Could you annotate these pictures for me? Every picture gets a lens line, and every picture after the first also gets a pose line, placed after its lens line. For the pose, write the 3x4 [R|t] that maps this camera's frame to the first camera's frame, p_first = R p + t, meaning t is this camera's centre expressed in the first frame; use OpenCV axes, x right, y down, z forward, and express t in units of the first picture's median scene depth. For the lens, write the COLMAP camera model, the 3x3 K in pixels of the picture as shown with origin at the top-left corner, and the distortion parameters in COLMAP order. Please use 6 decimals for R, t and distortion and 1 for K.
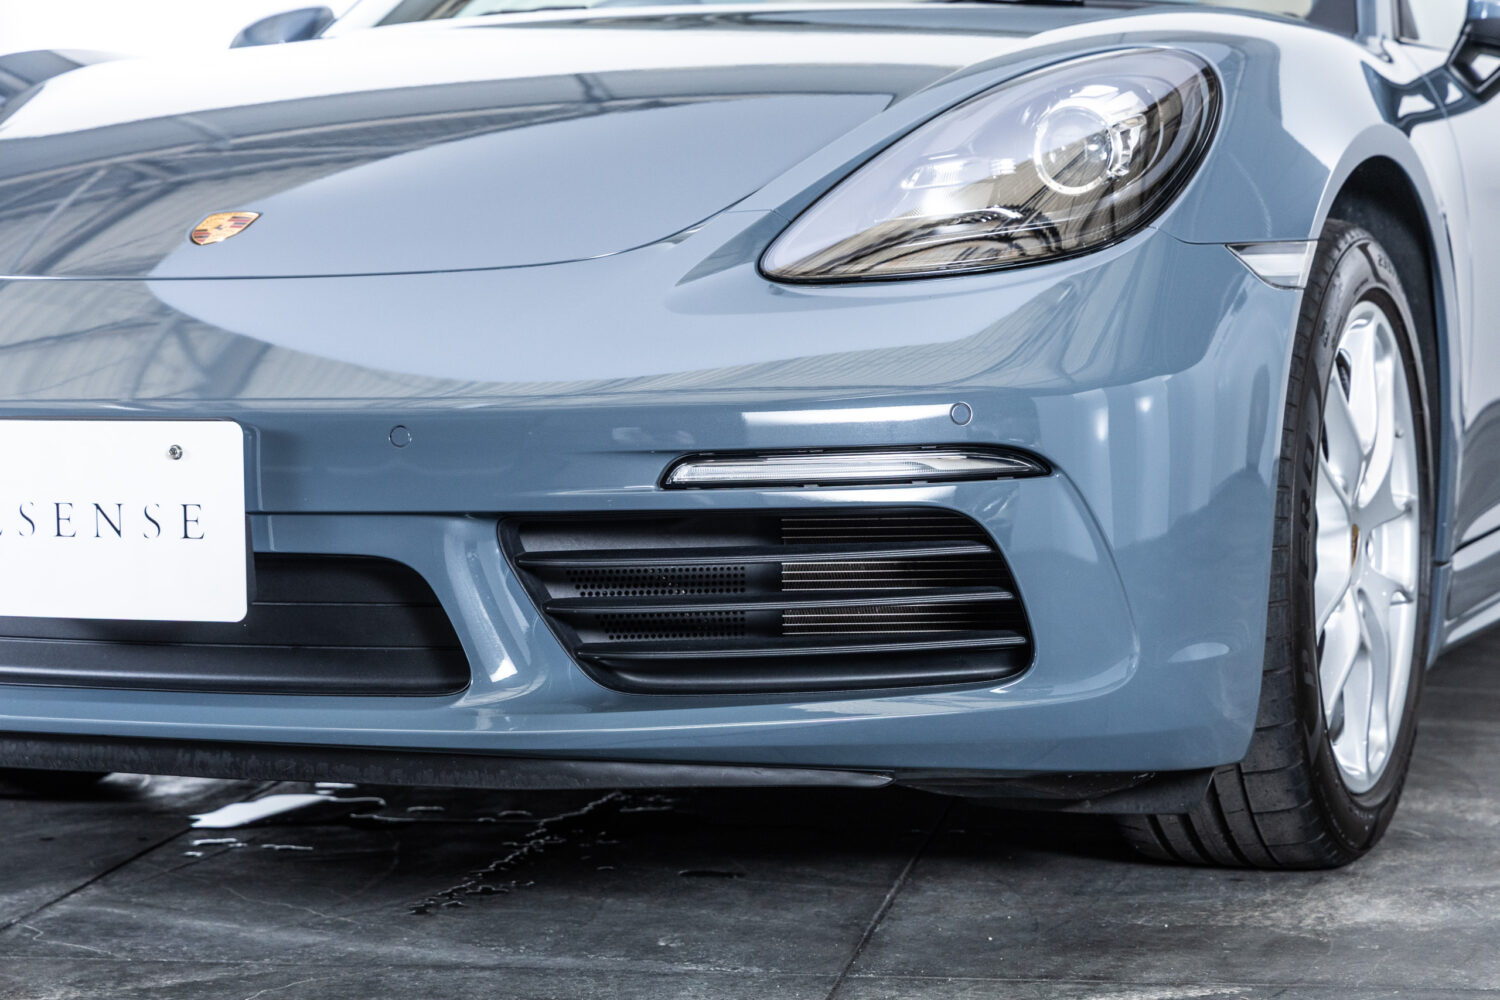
lens RADIAL K [[3666.9, 0, 752.7], [0, 3666.9, 500.4], [0, 0, 1]] dist [-0.013339, 0.000000]
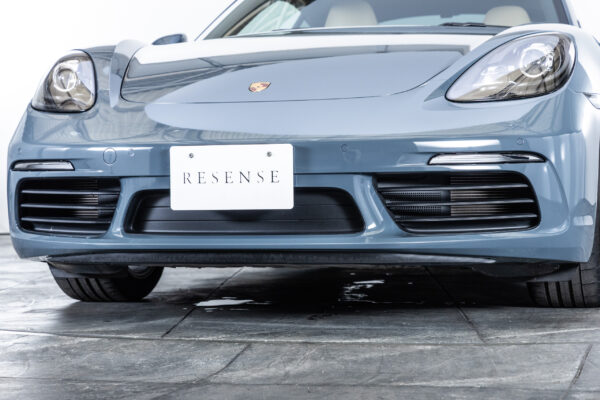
lens RADIAL K [[1549.0, 0, 297.2], [0, 1549.0, 197.9], [0, 0, 1]] dist [0.060994, 0.000000]
pose [[0.992626, -0.002313, 0.121192, -0.281059], [0.009187, 0.998378, -0.056193, 0.093045], [-0.120865, 0.056892, 0.991037, -0.275379]]
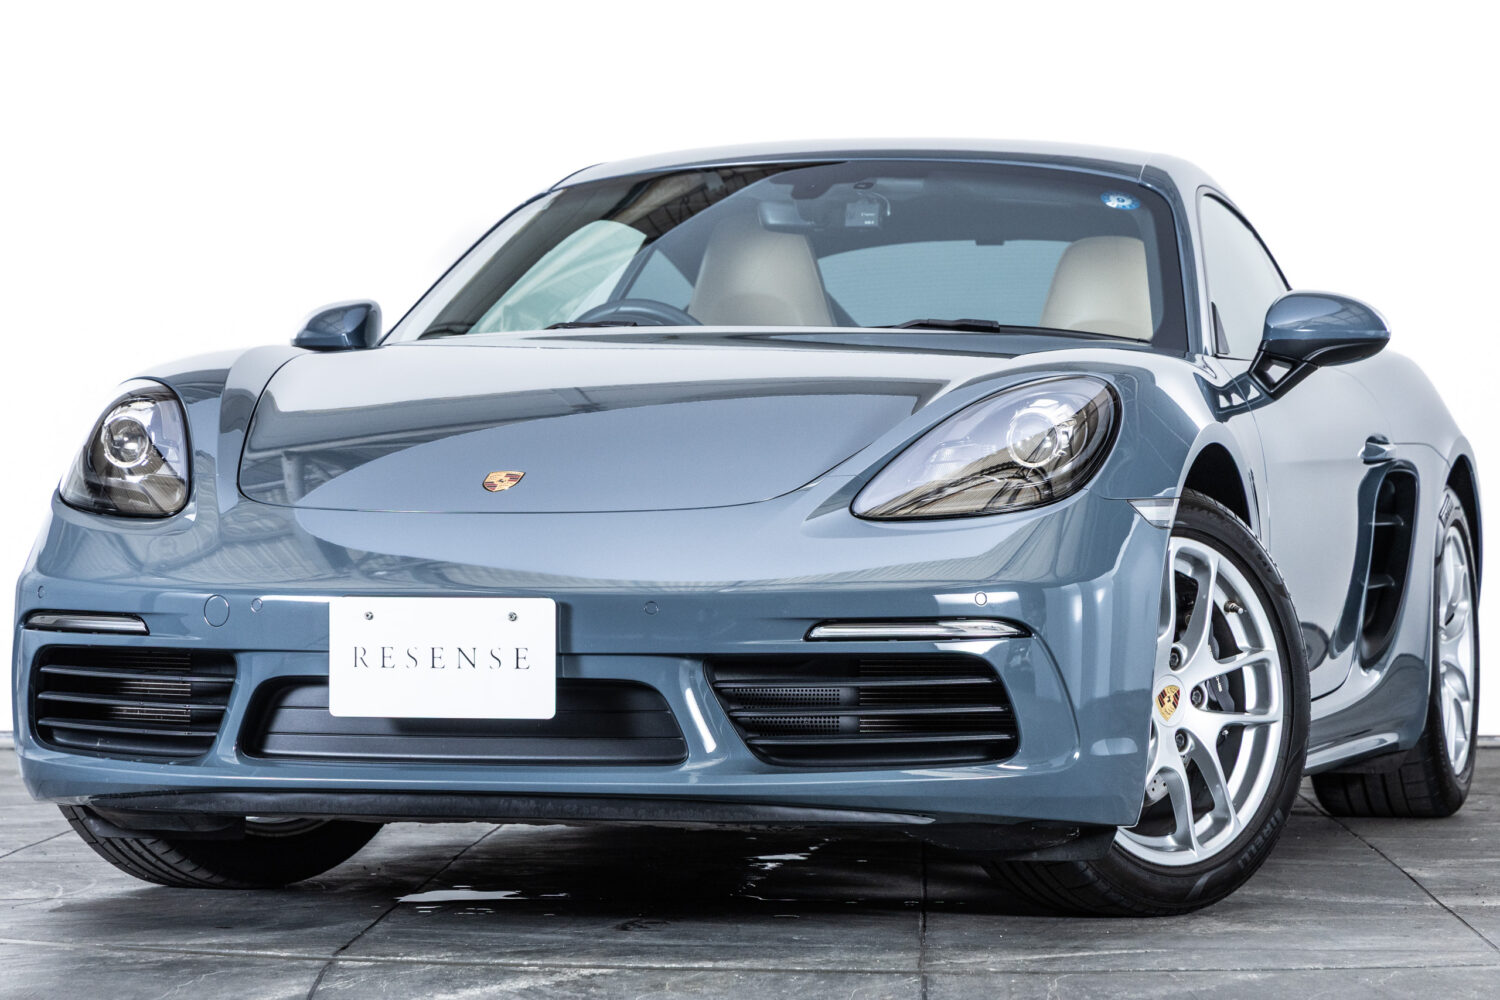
lens RADIAL K [[5273.7, 0, 741.8], [0, 5273.7, 508.3], [0, 0, 1]] dist [0.347022, 0.000000]
pose [[0.993987, 0.014453, 0.108542, -0.303217], [-0.007385, 0.997842, -0.065239, 0.089770], [-0.109251, 0.064045, 0.991949, -1.337270]]
